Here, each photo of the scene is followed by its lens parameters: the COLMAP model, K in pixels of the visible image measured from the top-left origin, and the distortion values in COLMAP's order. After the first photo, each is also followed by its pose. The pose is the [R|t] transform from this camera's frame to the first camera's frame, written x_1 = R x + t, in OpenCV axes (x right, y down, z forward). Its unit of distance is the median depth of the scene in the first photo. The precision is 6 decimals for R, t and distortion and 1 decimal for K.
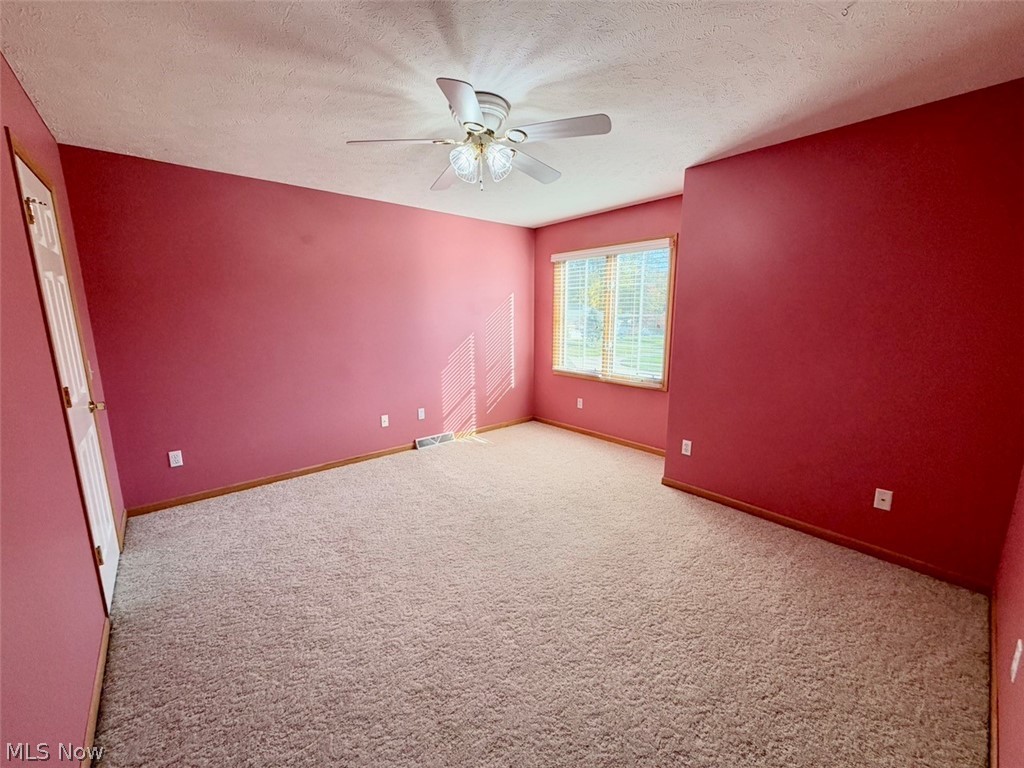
lens RADIAL K [[406.1, 0, 510.3], [0, 406.1, 384.2], [0, 0, 1]] dist [0.000127, 0.000031]
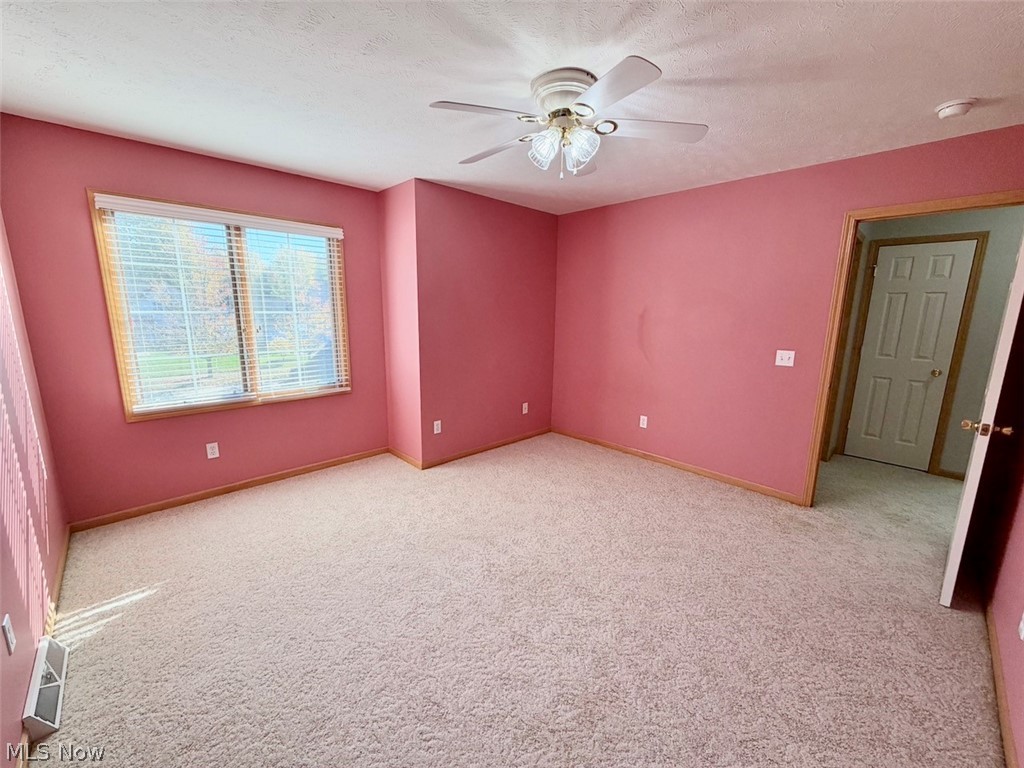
lens RADIAL K [[406.1, 0, 508.5], [0, 406.1, 382.5], [0, 0, 1]] dist [0.000127, 0.000031]
pose [[-0.053624, -0.178214, 0.982529, -0.513352], [0.162483, 0.969275, 0.184678, -0.109856], [-0.985253, 0.169547, -0.023019, 0.600790]]
